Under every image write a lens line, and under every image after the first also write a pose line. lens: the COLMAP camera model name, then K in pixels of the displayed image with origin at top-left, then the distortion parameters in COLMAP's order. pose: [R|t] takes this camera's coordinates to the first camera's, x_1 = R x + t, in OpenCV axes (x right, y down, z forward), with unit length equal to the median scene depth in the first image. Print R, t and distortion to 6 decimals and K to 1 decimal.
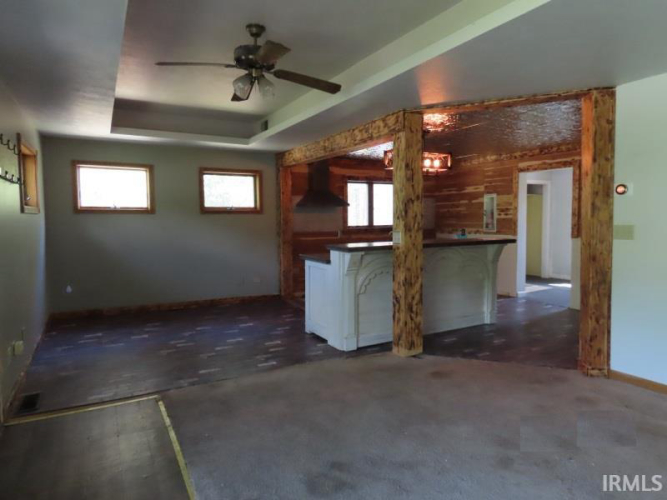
lens RADIAL K [[428.3, 0, 334.7], [0, 428.3, 249.0], [0, 0, 1]] dist [-0.001241, 0.000054]
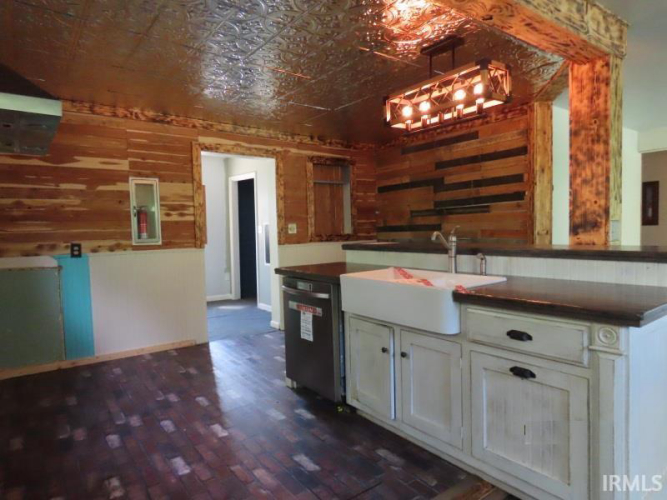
lens RADIAL K [[428.3, 0, 335.1], [0, 428.3, 248.2], [0, 0, 1]] dist [-0.001241, 0.000054]
pose [[-0.152468, -0.045417, 0.987264, -0.234790], [0.083035, 0.994823, 0.058588, -0.049438], [-0.984814, 0.090910, -0.147908, 0.854543]]
